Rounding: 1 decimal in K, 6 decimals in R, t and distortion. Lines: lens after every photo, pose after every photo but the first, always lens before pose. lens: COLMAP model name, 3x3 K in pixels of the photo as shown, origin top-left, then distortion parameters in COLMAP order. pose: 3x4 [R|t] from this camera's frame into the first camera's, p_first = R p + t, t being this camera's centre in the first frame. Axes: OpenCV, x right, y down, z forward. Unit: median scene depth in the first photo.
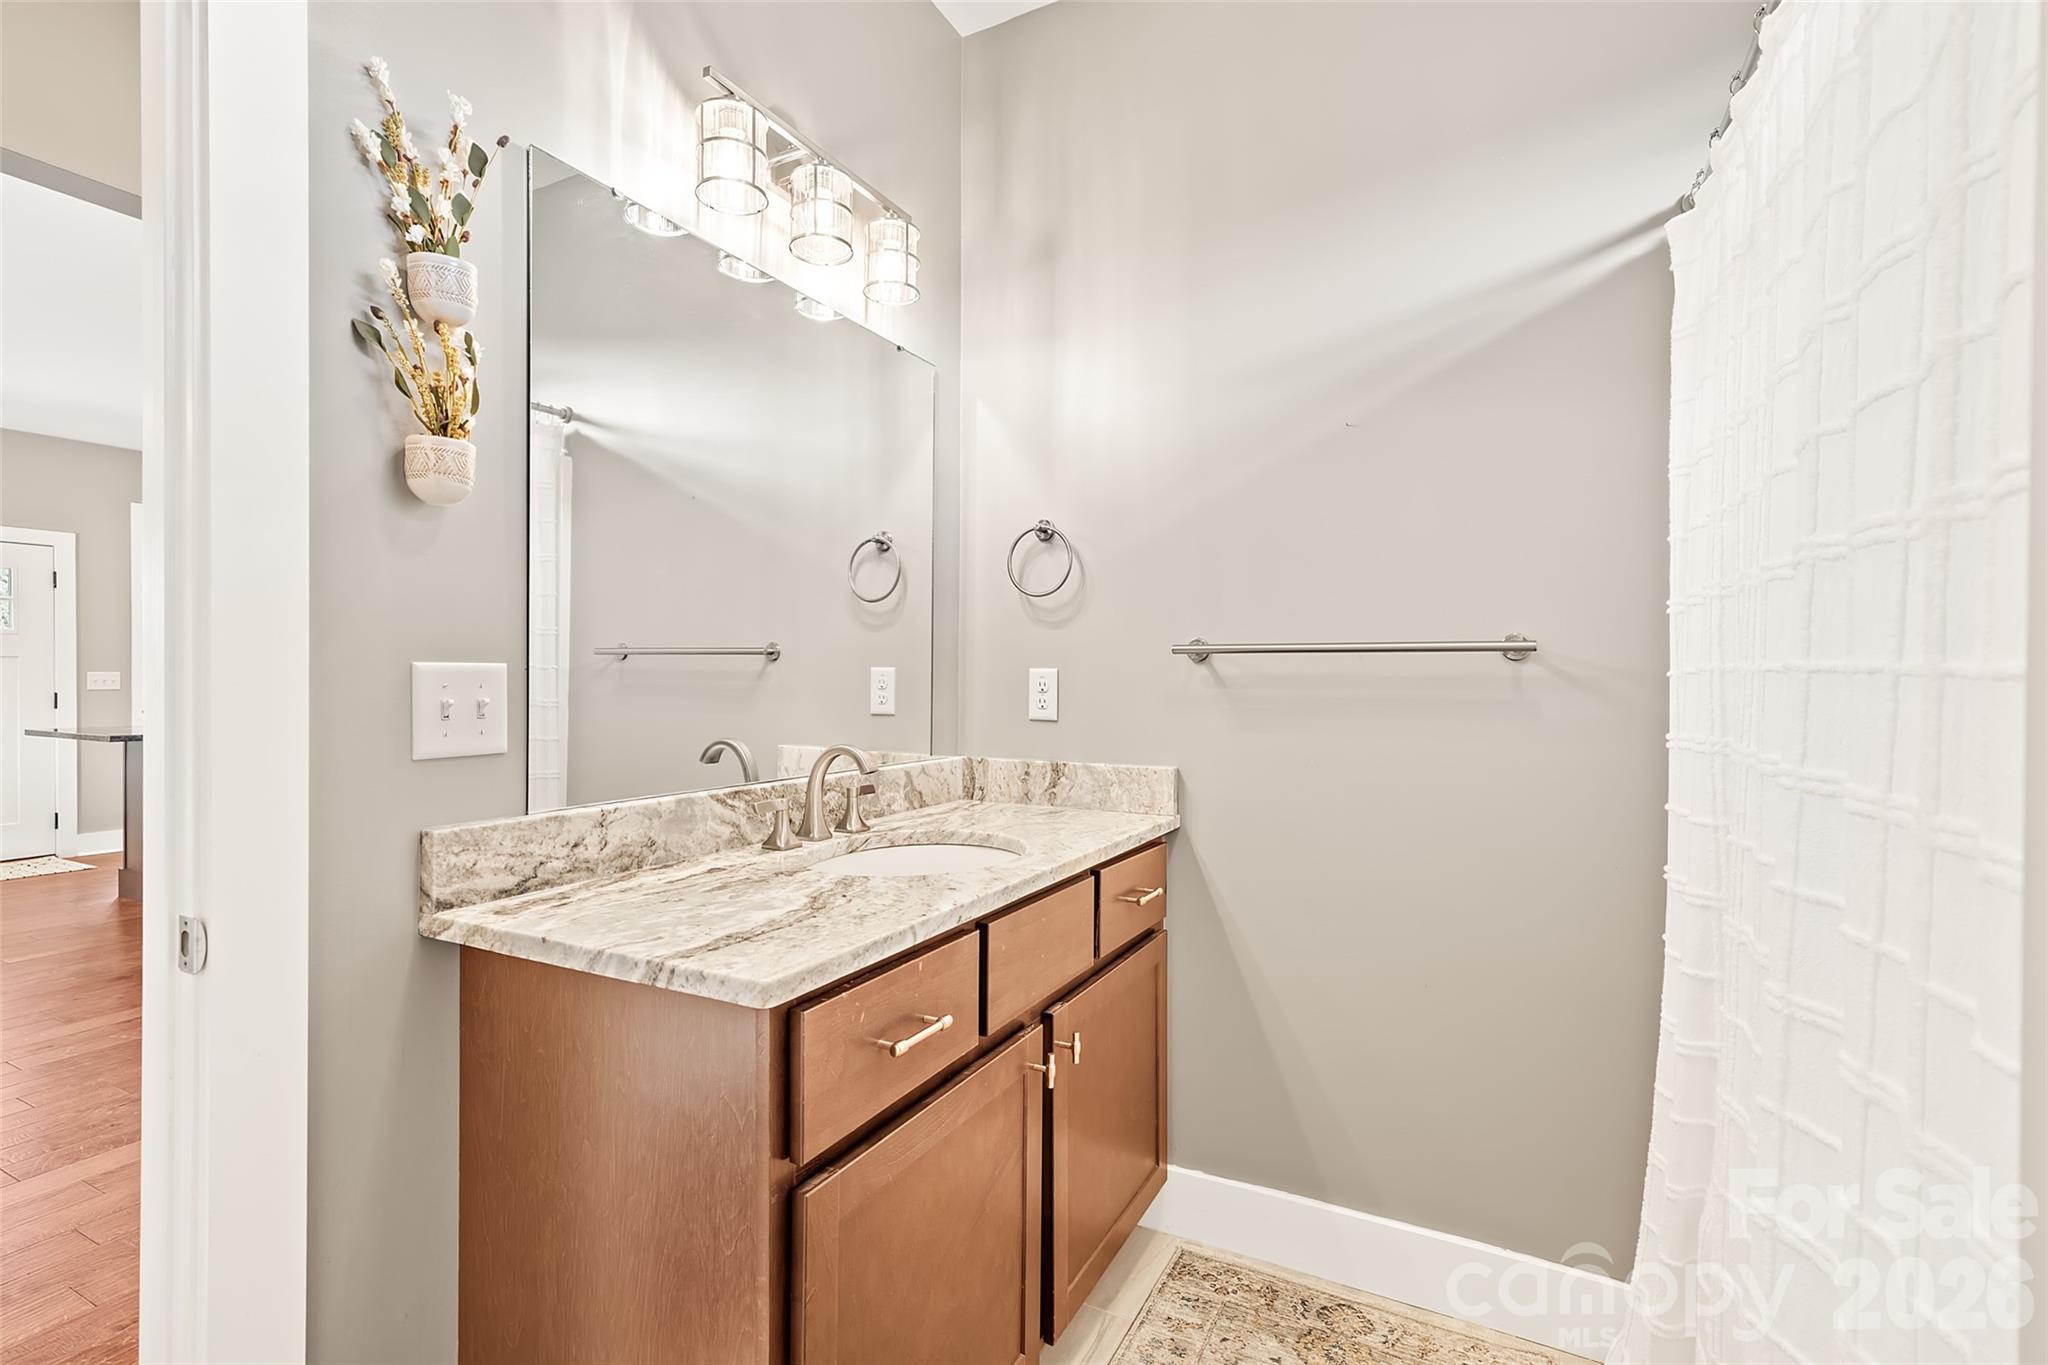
lens RADIAL K [[928.7, 0, 1025.7], [0, 928.7, 680.1], [0, 0, 1]] dist [0.006930, 0.001174]
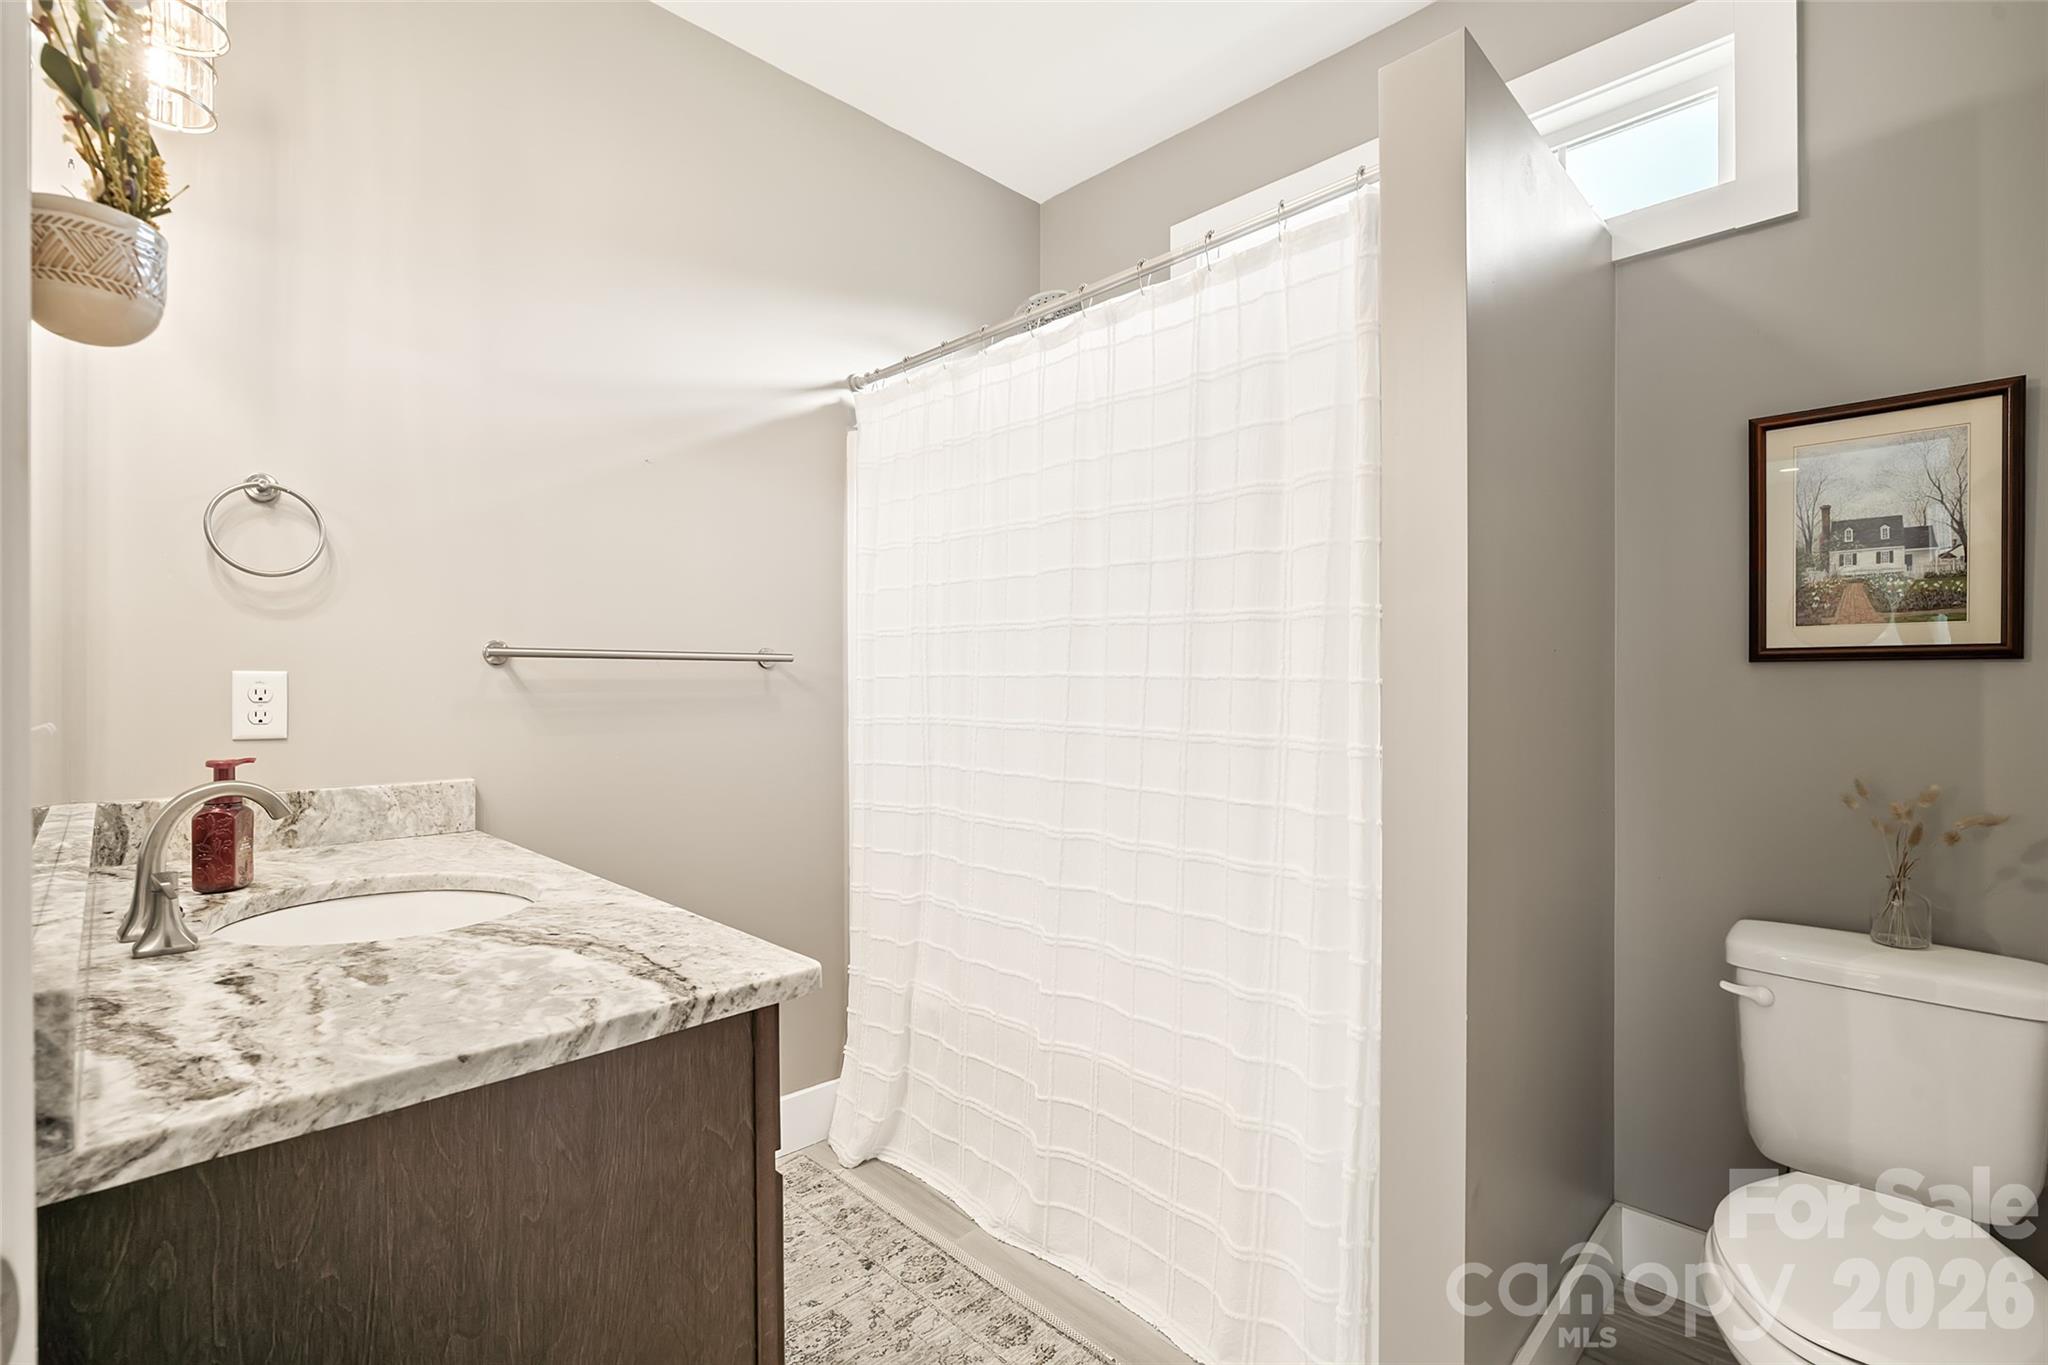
lens RADIAL K [[928.7, 0, 983.0], [0, 928.7, 680.9], [0, 0, 1]] dist [0.006930, 0.001174]
pose [[0.331443, -0.002556, 0.943472, -0.976635], [0.006035, 0.999982, 0.000589, -0.002294], [-0.943456, 0.005499, 0.331452, 0.369911]]
